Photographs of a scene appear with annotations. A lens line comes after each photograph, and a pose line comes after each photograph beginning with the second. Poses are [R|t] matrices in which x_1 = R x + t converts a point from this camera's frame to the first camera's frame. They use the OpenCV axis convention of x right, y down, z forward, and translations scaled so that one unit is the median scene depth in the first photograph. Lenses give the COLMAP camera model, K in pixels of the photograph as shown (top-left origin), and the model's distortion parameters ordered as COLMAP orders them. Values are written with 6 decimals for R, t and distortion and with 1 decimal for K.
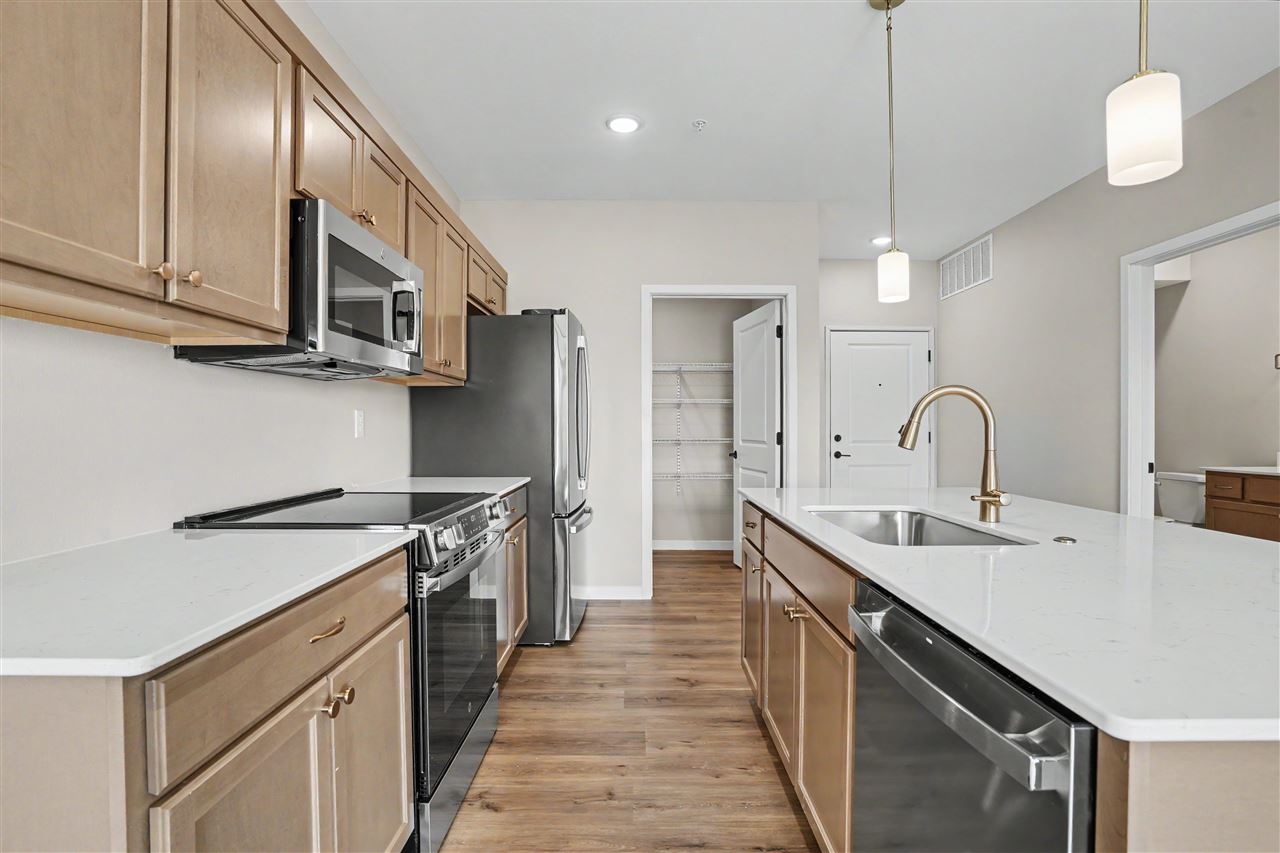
lens RADIAL K [[600.3, 0, 638.0], [0, 600.3, 423.0], [0, 0, 1]] dist [-0.027883, 0.000460]
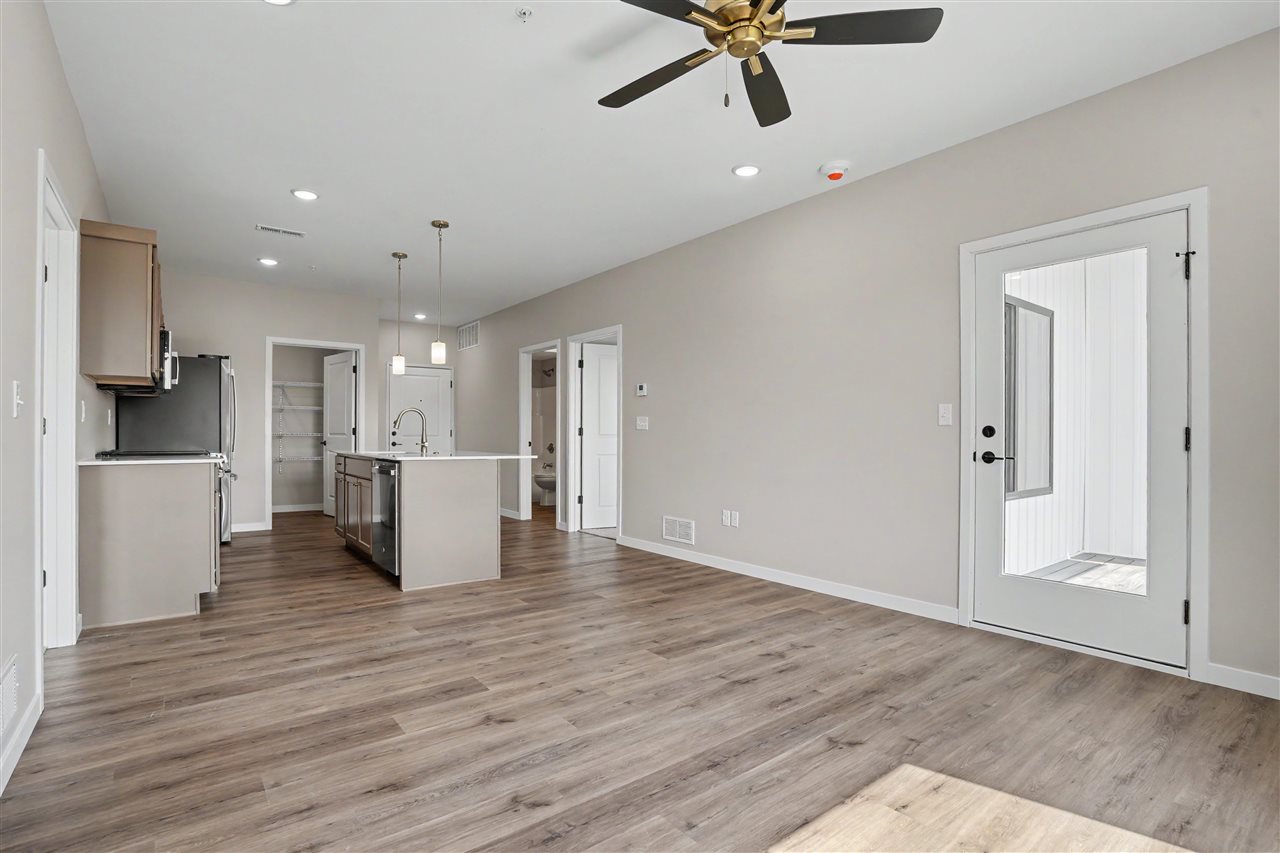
lens RADIAL K [[604.1, 0, 647.5], [0, 604.1, 432.9], [0, 0, 1]] dist [-0.059871, 0.000085]
pose [[0.776687, 0.001786, 0.629885, -0.221188], [-0.004326, 0.999988, 0.002499, 0.026419], [-0.629872, -0.004666, 0.776685, -1.018194]]
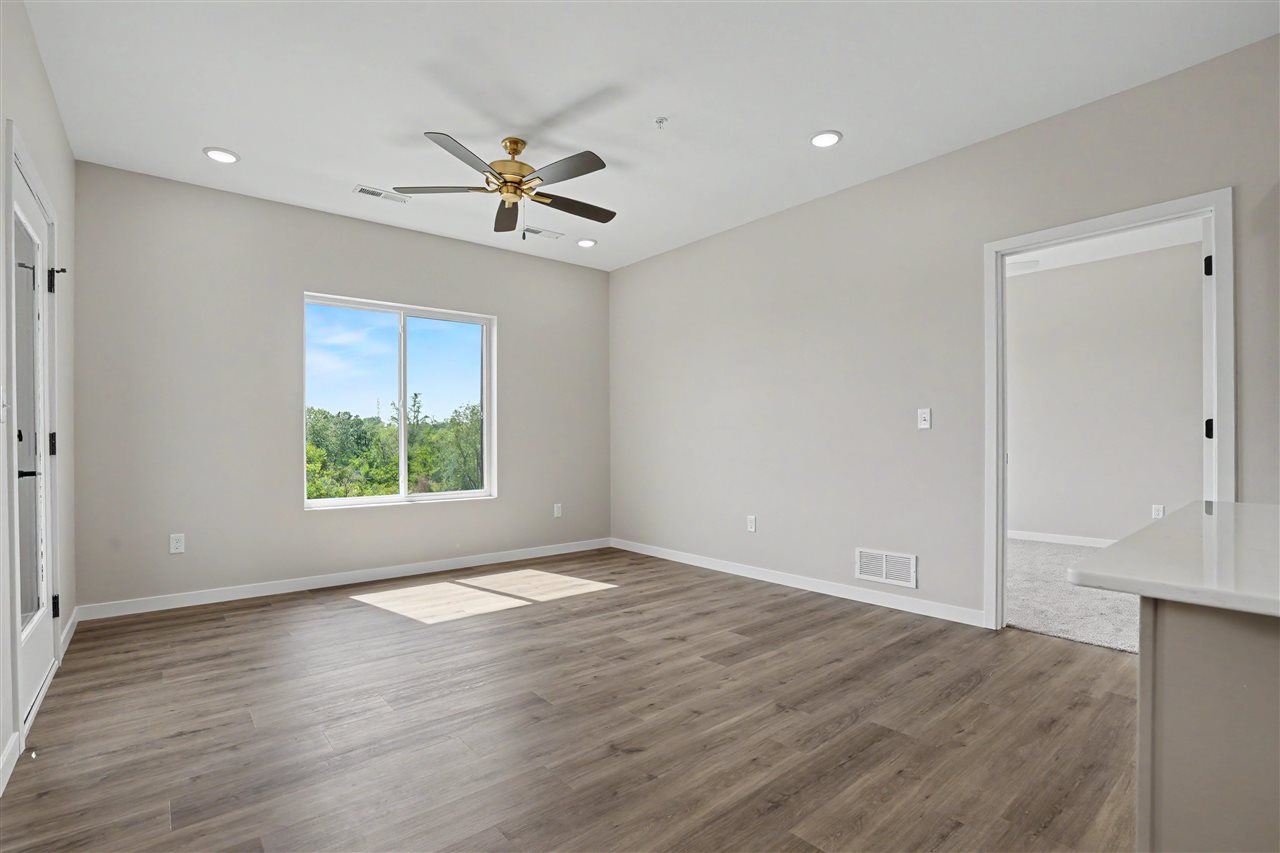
lens RADIAL K [[582.9, 0, 638.8], [0, 582.9, 441.8], [0, 0, 1]] dist [-0.056122, 0.000290]
pose [[-0.763173, 0.002355, -0.646190, 0.639863], [0.004898, 0.999986, -0.002139, 0.037273], [0.646176, -0.004797, -0.763173, 0.177094]]
